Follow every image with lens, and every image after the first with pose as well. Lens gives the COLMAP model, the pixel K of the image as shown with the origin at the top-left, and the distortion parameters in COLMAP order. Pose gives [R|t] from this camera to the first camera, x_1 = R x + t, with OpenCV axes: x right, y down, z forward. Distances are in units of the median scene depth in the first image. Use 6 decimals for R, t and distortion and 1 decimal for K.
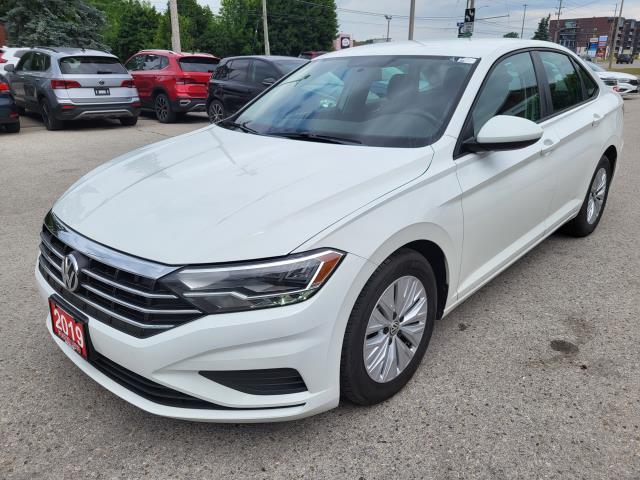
lens RADIAL K [[488.9, 0, 324.7], [0, 488.9, 244.3], [0, 0, 1]] dist [0.051429, -0.040214]
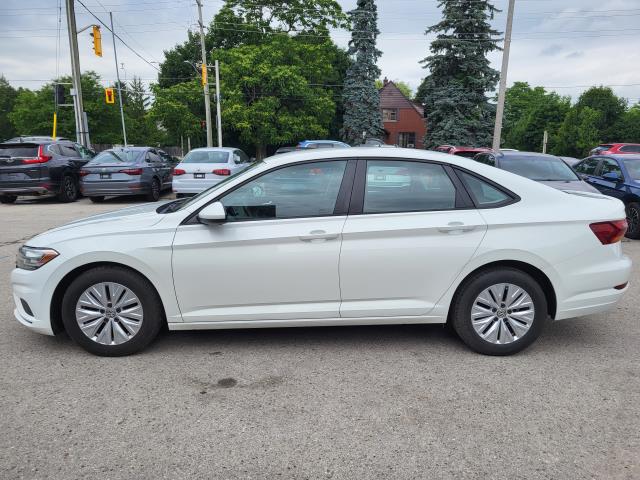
lens RADIAL K [[488.9, 0, 321.4], [0, 488.9, 231.9], [0, 0, 1]] dist [0.051429, -0.040214]
pose [[0.695776, 0.132433, -0.705944, 0.114451], [-0.264305, 0.961099, -0.080199, -0.010012], [0.667862, 0.242385, 0.703712, 0.012984]]
